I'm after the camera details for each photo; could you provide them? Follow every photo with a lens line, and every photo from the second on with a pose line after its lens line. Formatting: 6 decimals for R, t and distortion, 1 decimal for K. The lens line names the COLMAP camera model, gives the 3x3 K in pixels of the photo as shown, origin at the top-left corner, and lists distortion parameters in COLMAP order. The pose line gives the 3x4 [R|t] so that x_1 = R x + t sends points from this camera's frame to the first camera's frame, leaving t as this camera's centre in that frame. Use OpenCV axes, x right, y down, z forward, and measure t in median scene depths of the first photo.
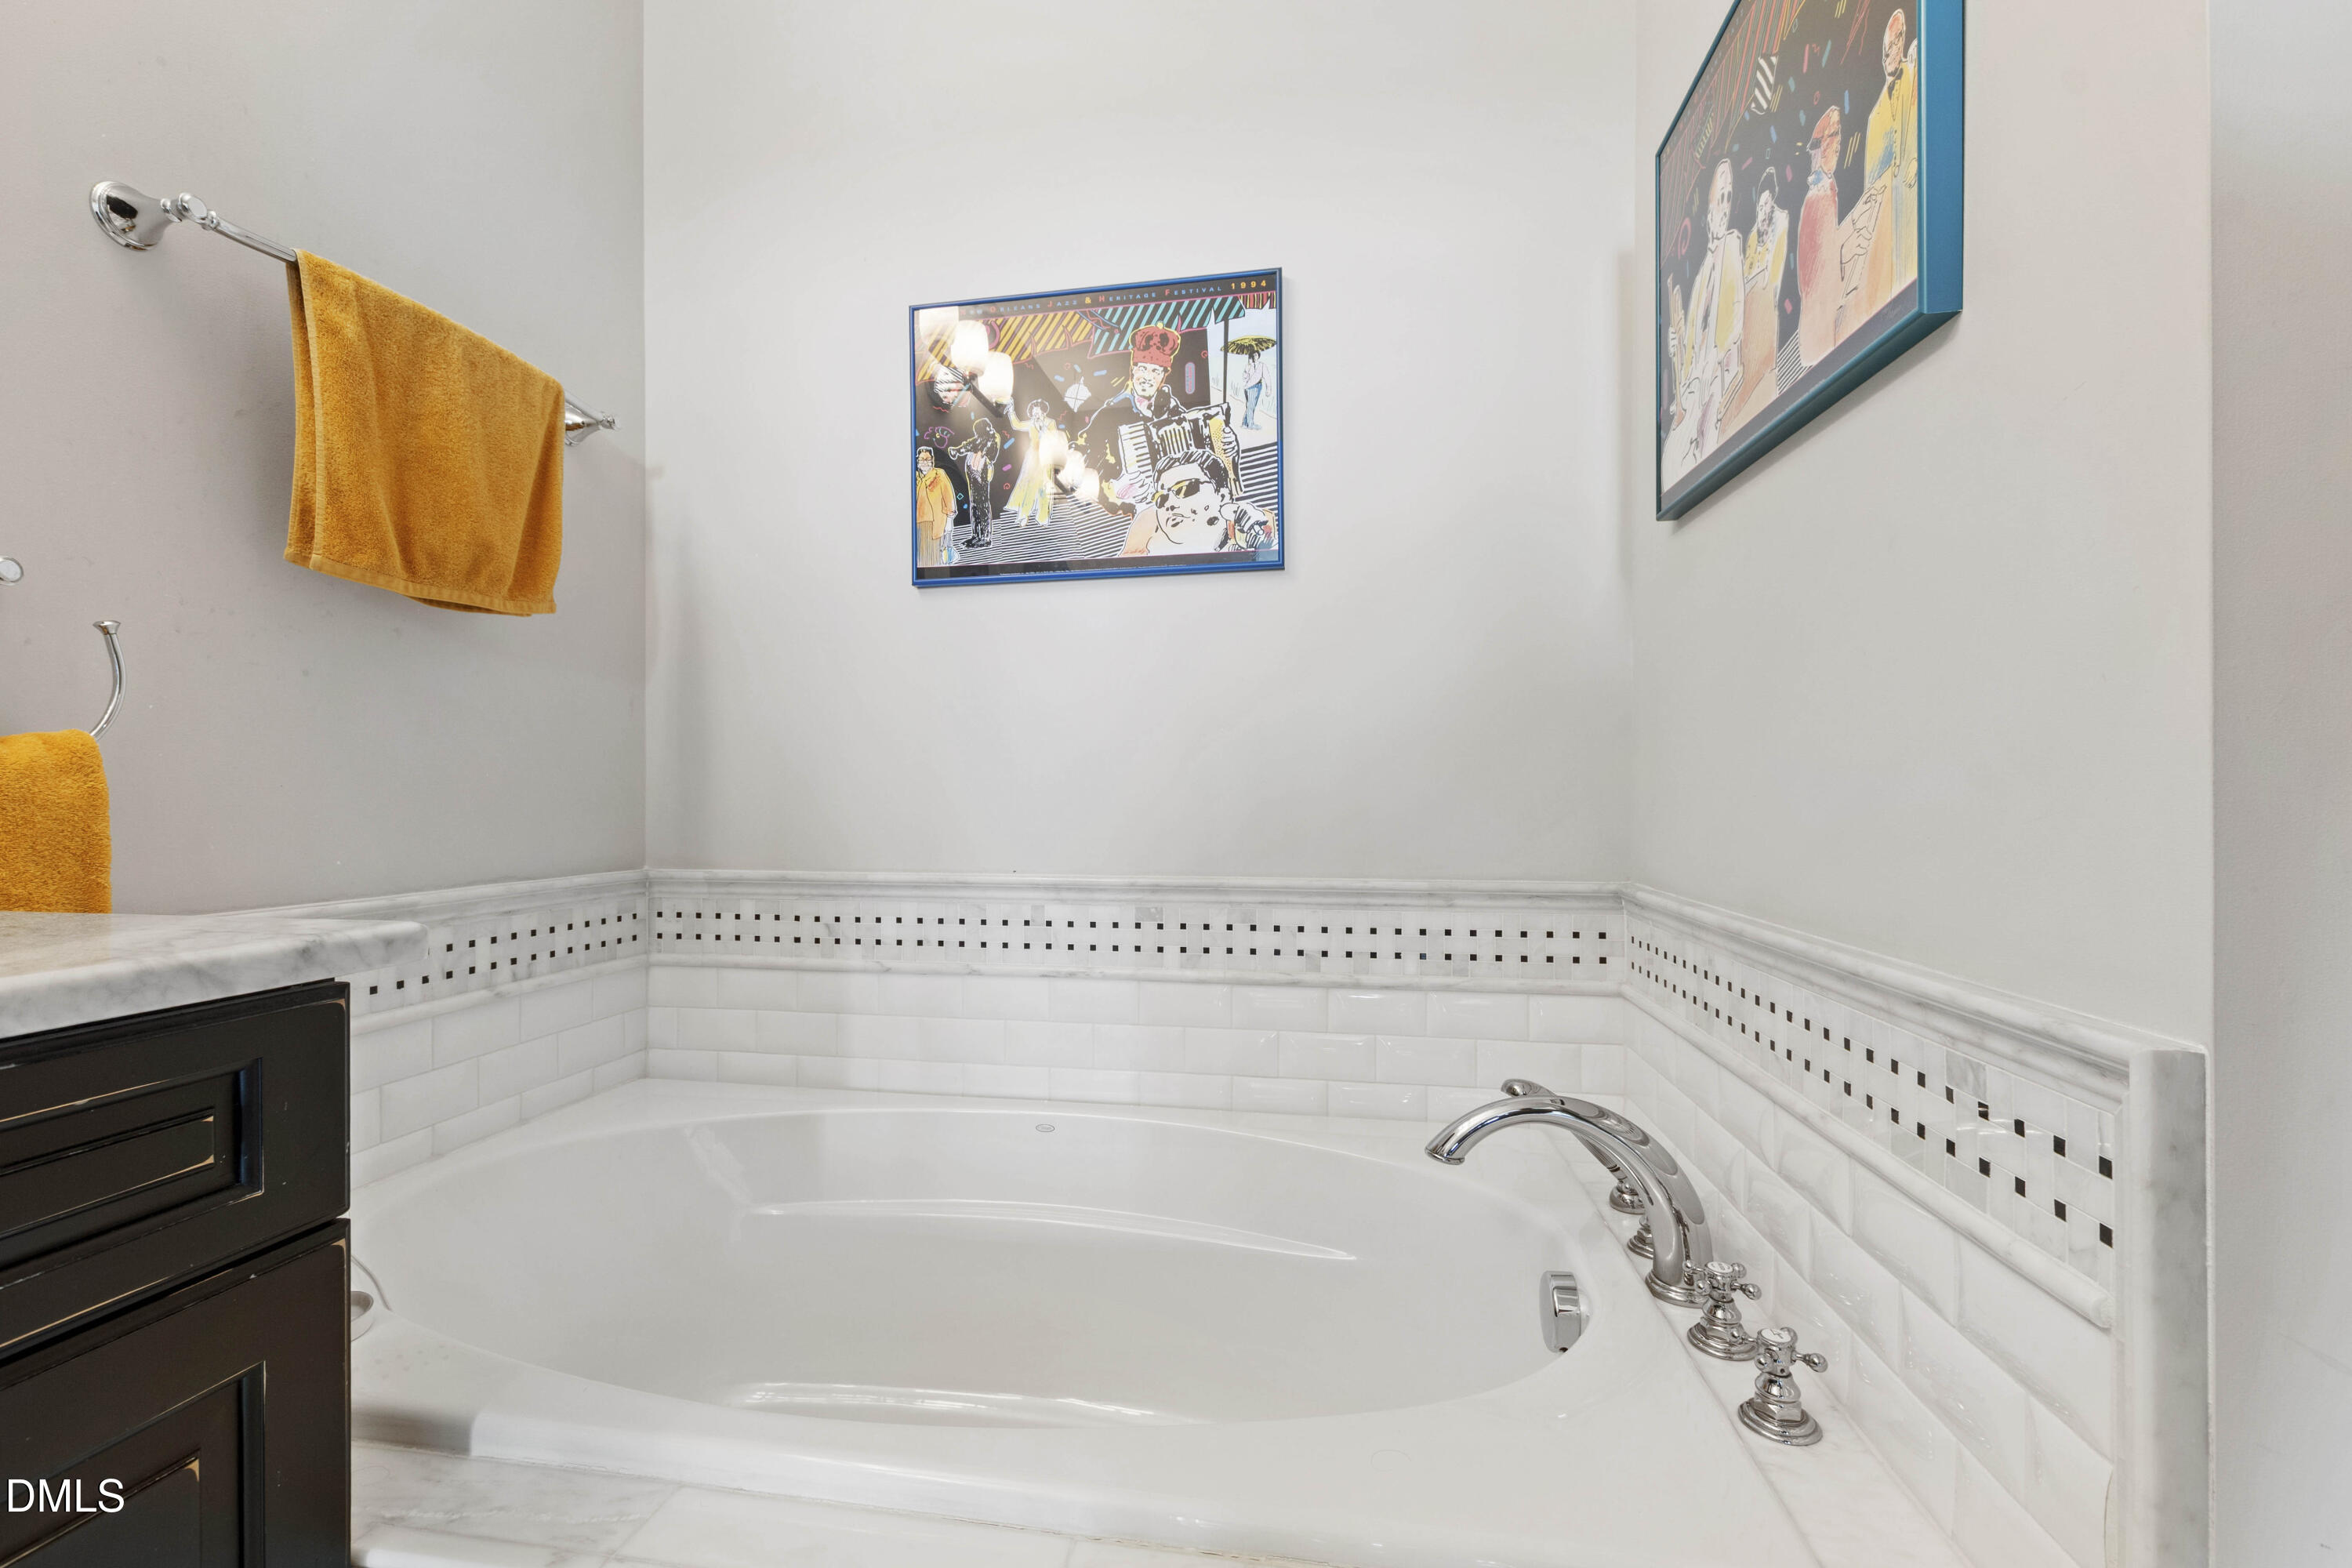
lens RADIAL K [[1038.2, 0, 1146.0], [0, 1038.2, 806.0], [0, 0, 1]] dist [0.012127, -0.000353]
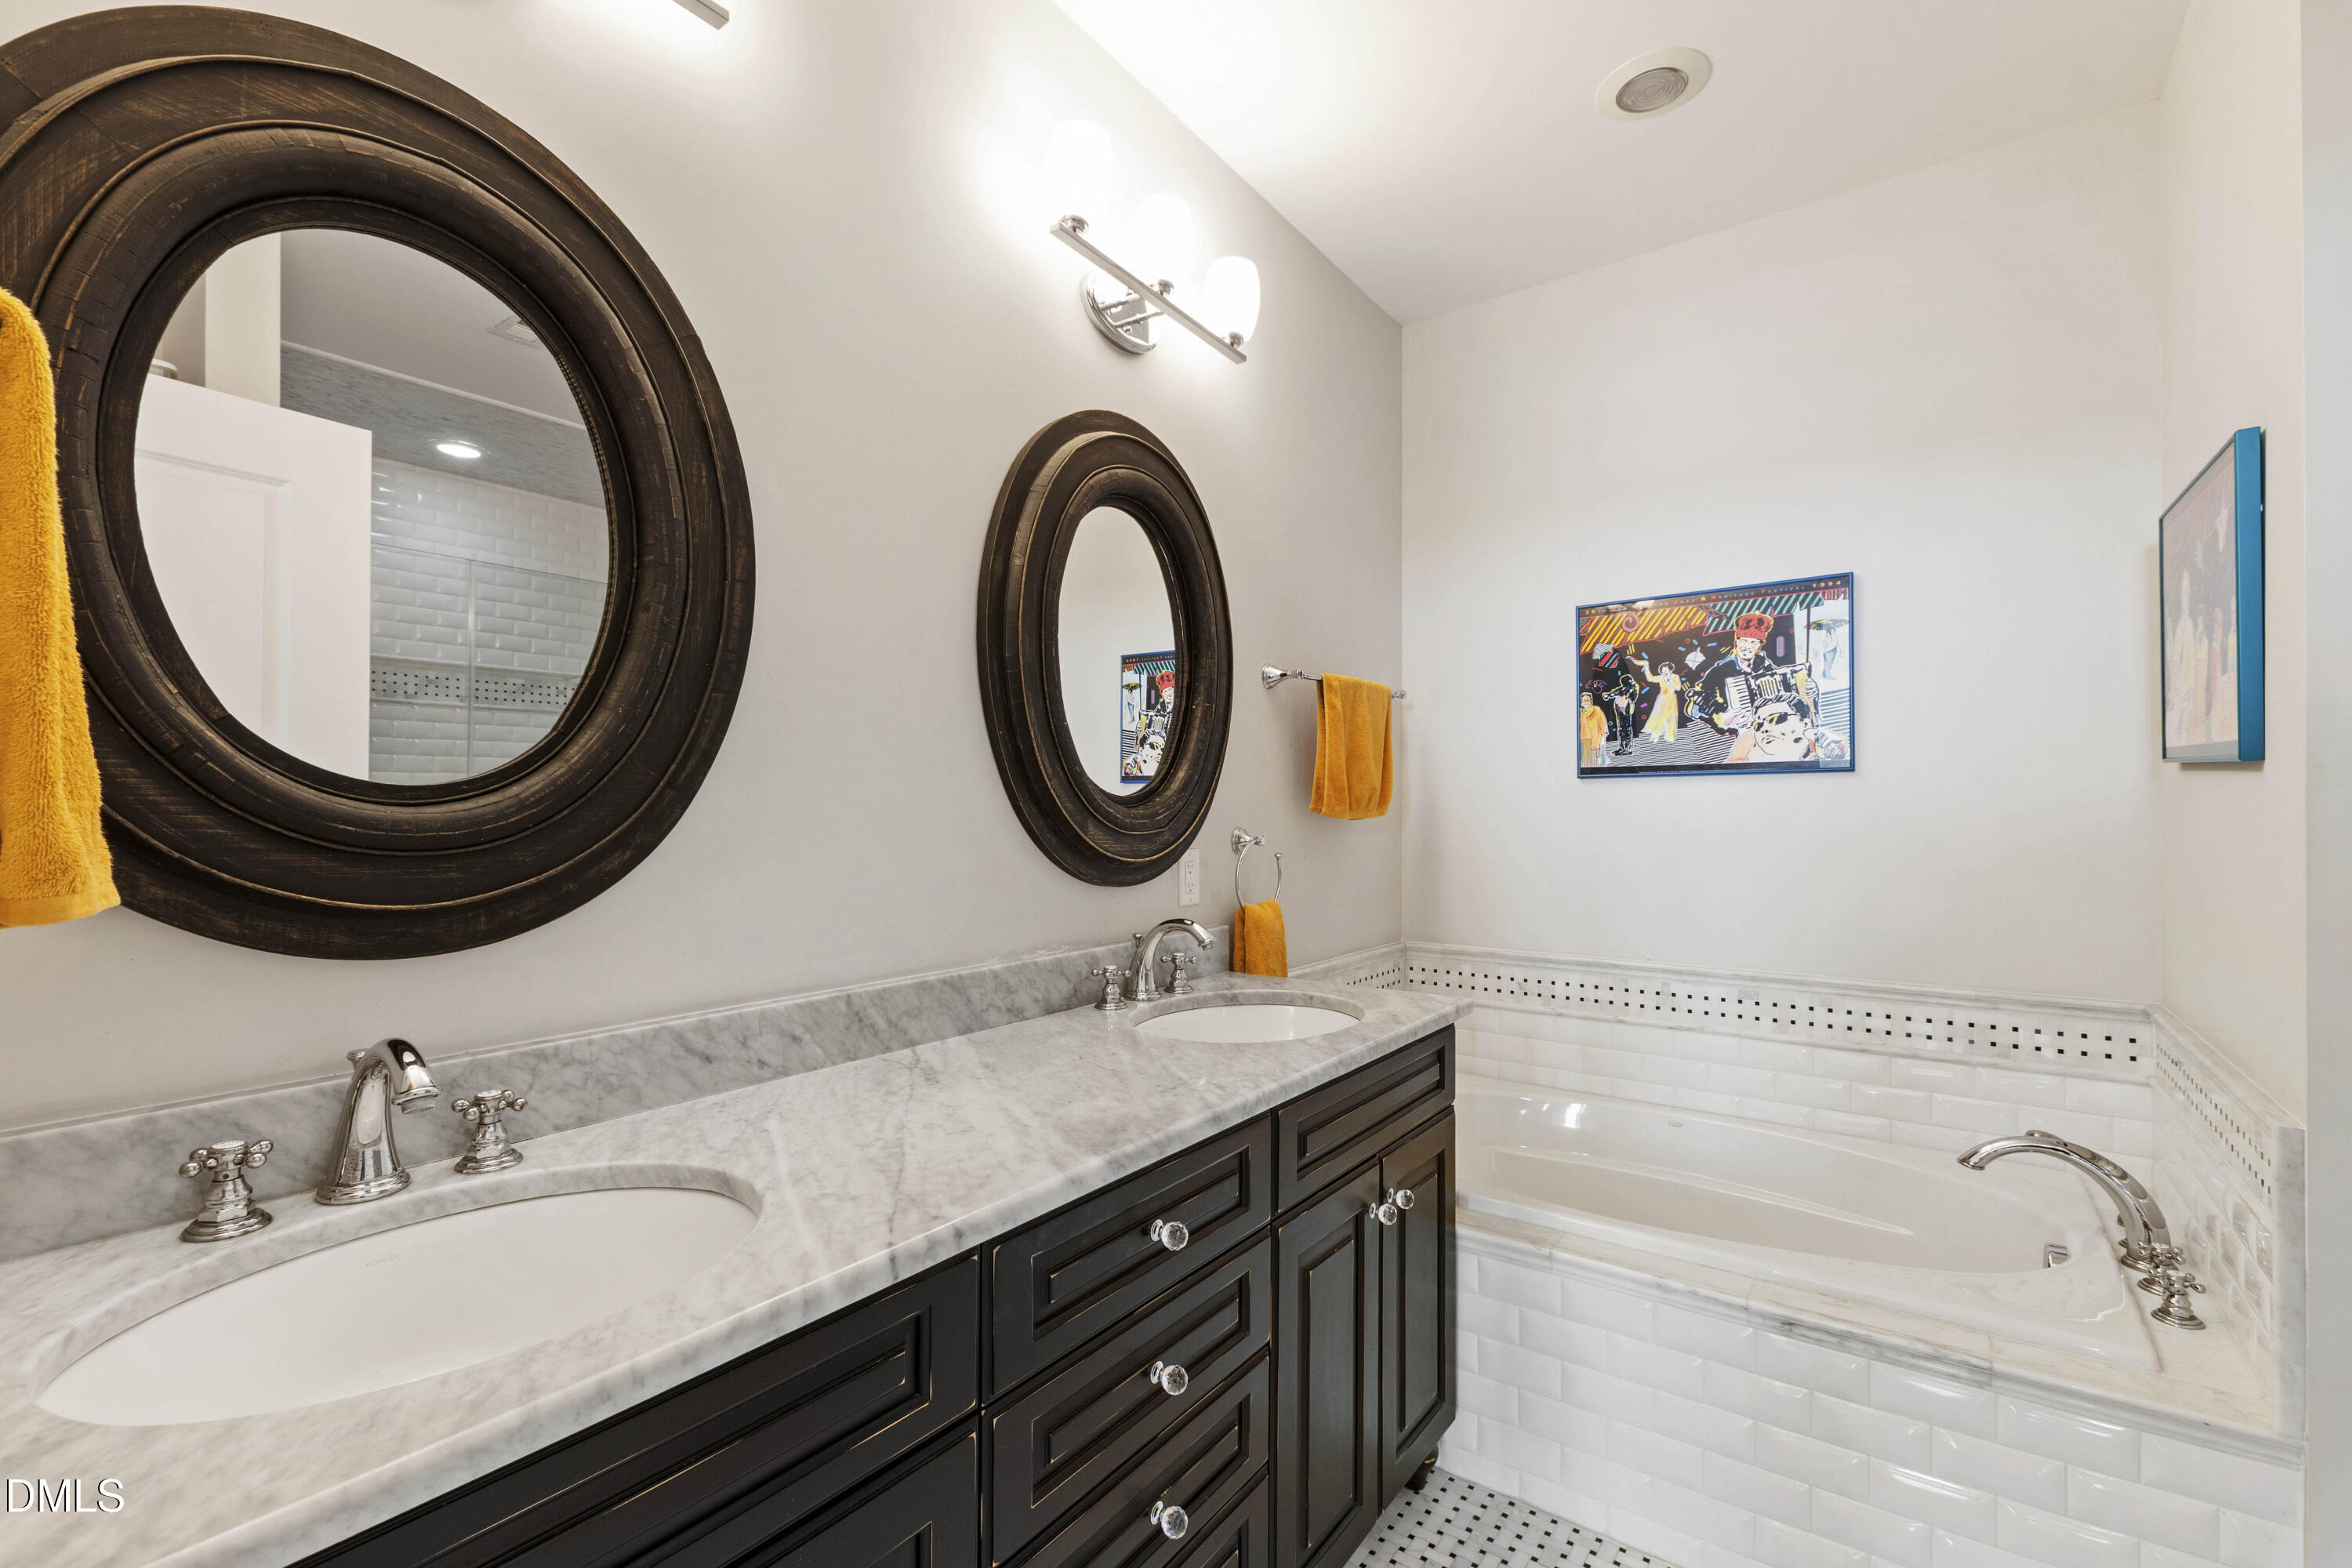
lens RADIAL K [[1038.2, 0, 1146.0], [0, 1038.2, 806.0], [0, 0, 1]] dist [0.012127, -0.000353]
pose [[0.896783, 0.001107, -0.442470, -0.115205], [-0.005029, 0.999958, -0.007691, -0.160019], [0.442443, 0.009122, 0.896750, -0.786063]]
